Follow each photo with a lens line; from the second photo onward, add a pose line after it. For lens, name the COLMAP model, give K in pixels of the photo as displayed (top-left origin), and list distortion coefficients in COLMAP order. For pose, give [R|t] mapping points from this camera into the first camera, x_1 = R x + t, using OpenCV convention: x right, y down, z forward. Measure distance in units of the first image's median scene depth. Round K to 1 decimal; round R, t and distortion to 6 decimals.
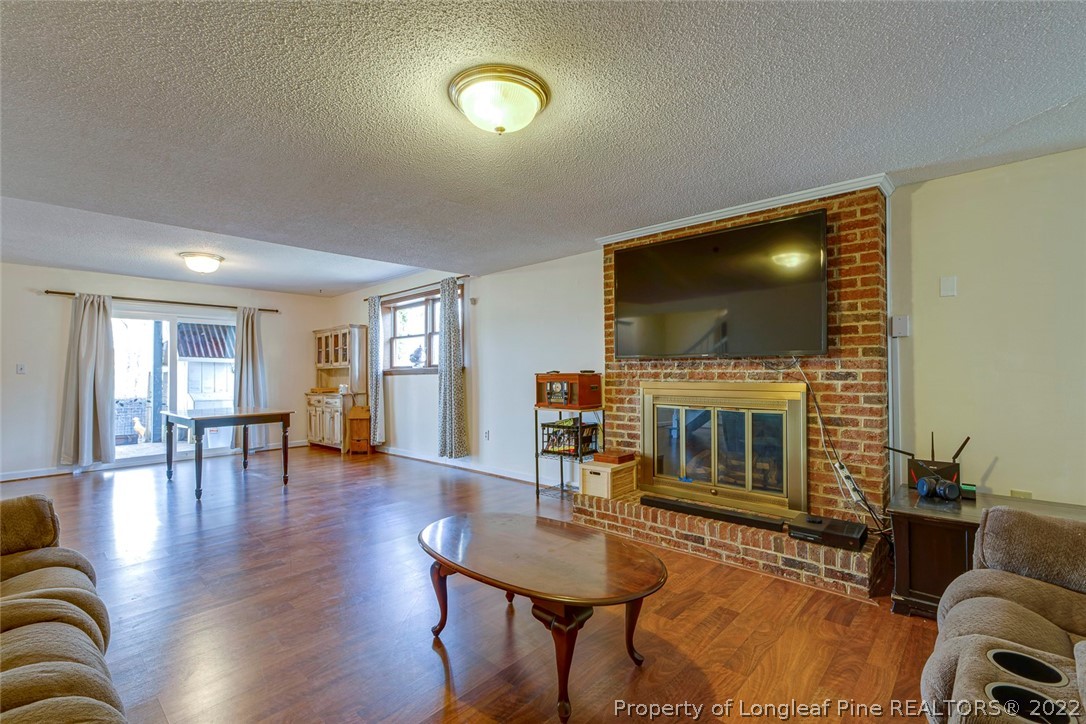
lens RADIAL K [[493.8, 0, 544.9], [0, 493.8, 366.8], [0, 0, 1]] dist [0.015128, 0.000467]
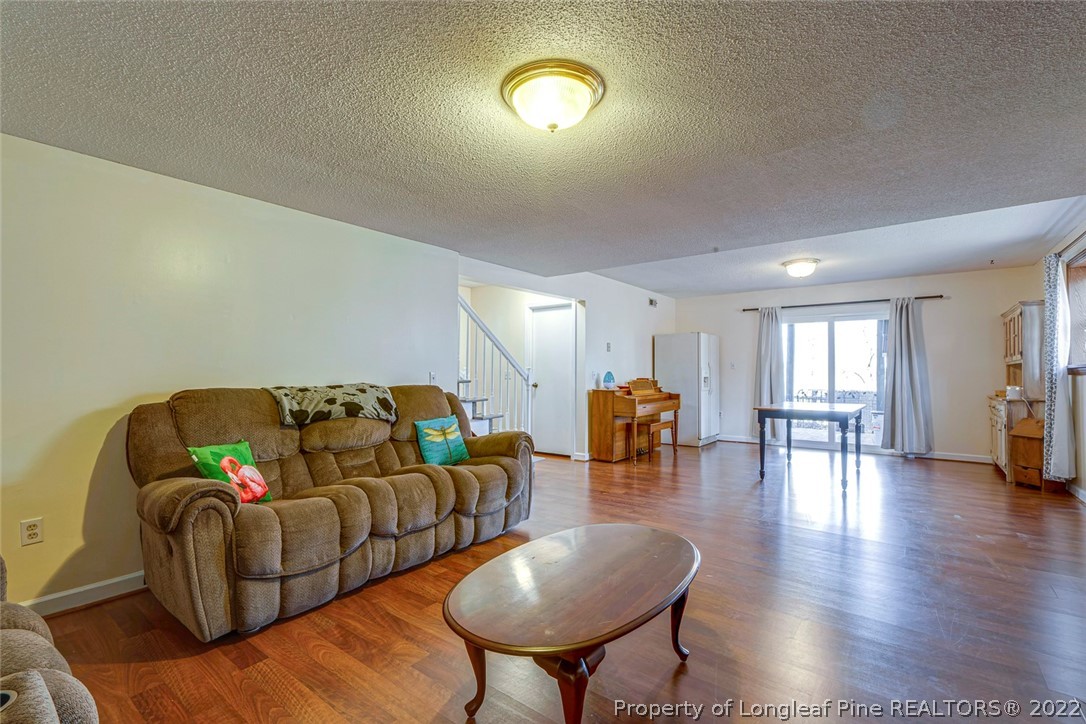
lens RADIAL K [[493.8, 0, 543.6], [0, 493.8, 363.3], [0, 0, 1]] dist [0.015128, 0.000467]
pose [[0.087903, -0.006346, -0.996109, 0.265551], [0.009888, 0.999936, -0.005497, -0.000428], [0.996080, -0.009367, 0.087960, 0.265973]]
